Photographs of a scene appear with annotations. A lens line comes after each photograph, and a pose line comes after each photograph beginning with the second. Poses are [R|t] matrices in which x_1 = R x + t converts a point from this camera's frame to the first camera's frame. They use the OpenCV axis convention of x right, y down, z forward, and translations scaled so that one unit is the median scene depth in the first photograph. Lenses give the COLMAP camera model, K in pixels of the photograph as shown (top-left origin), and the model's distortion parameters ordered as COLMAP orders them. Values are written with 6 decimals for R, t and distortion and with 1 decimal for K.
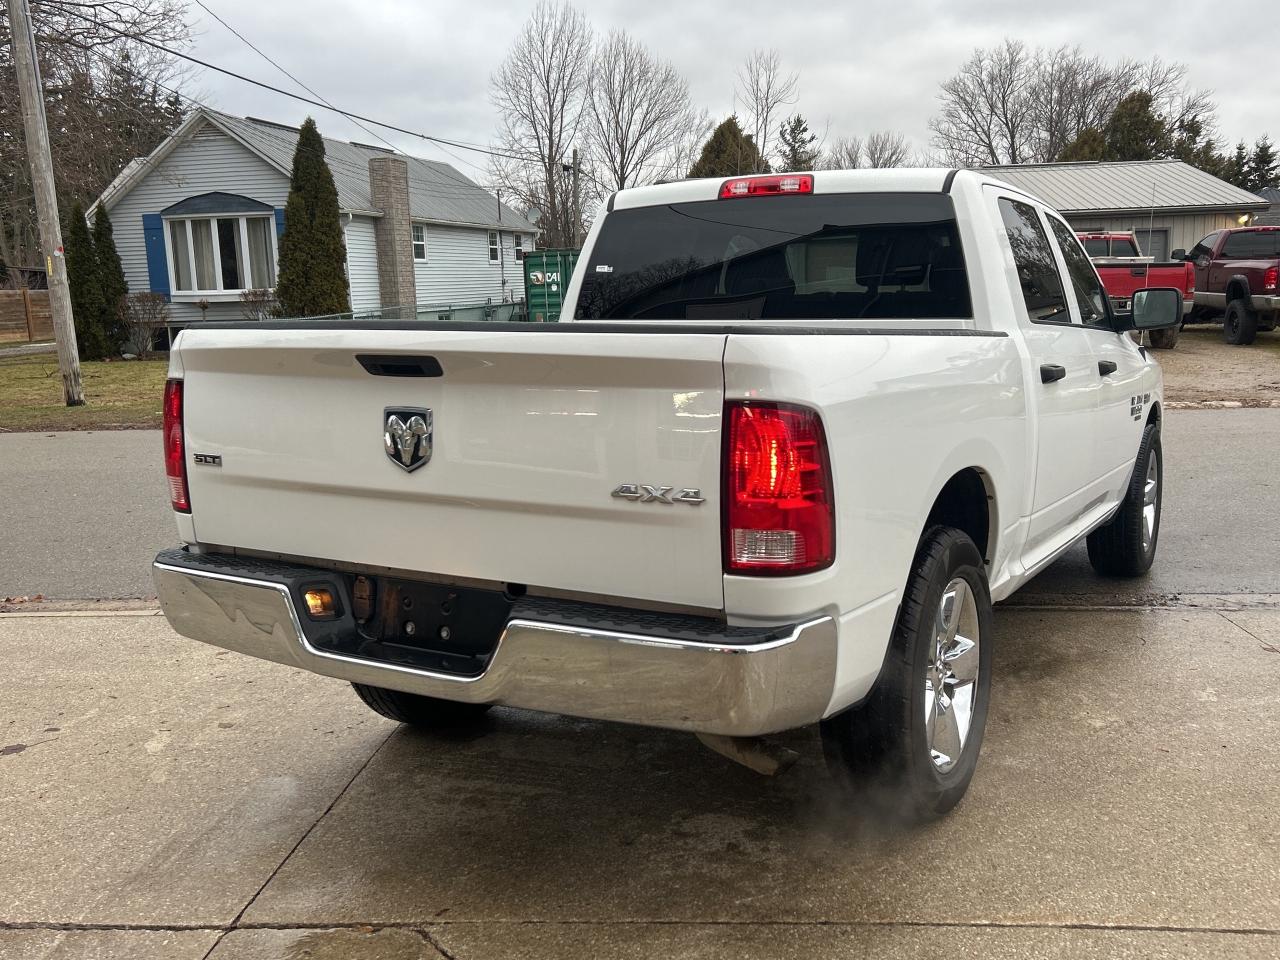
lens RADIAL K [[1209.1, 0, 640.0], [0, 1209.1, 480.0], [0, 0, 1]] dist [-0.025149, -0.007053]
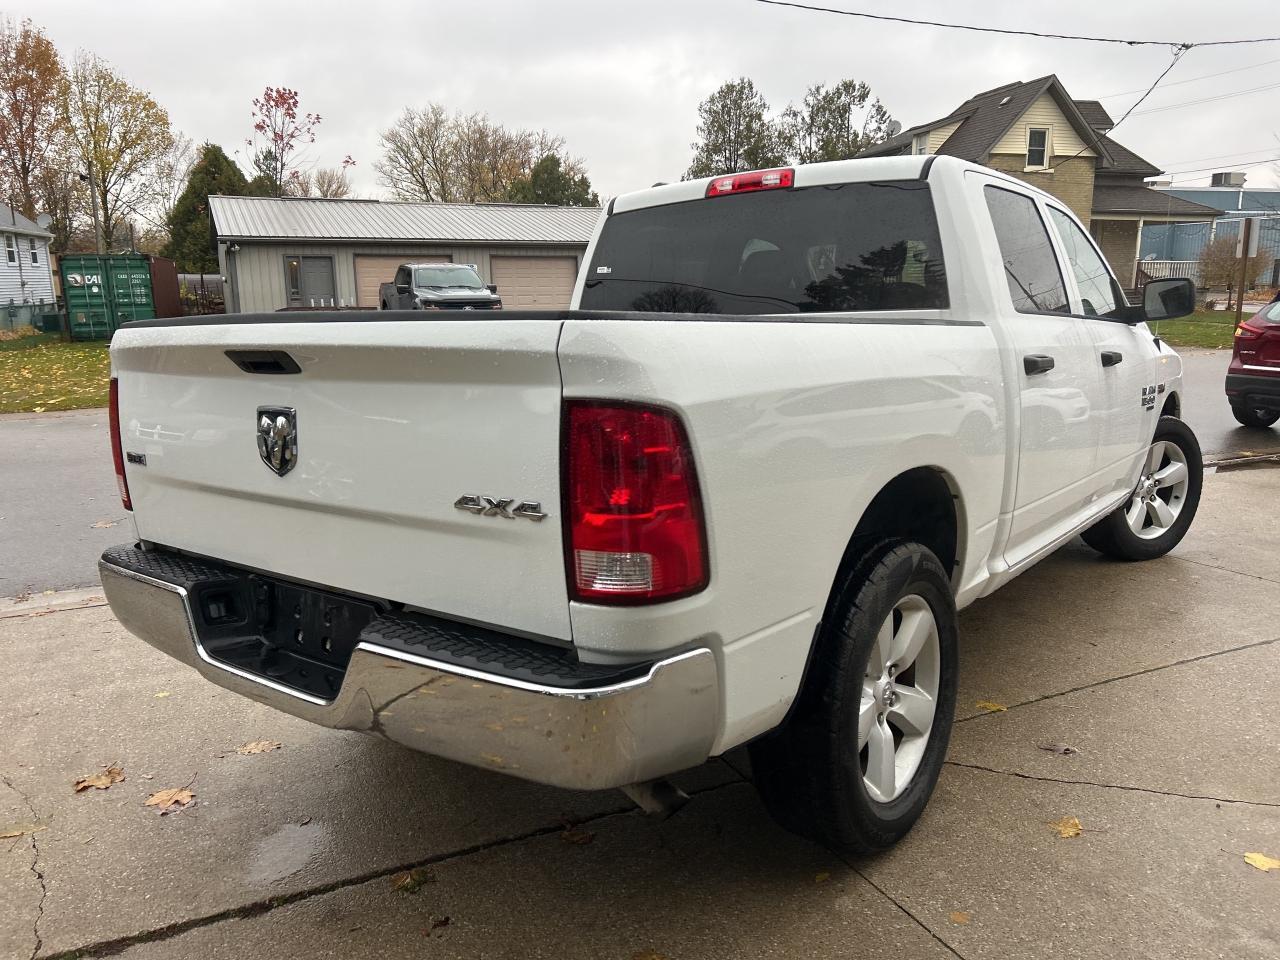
lens RADIAL K [[960.7, 0, 659.5], [0, 960.7, 470.3], [0, 0, 1]] dist [0.004257, -0.005085]
pose [[0.993901, 0.001821, -0.110261, 0.167631], [-0.000203, 0.999892, 0.014690, -0.020239], [0.110276, -0.014578, 0.993794, 0.266272]]
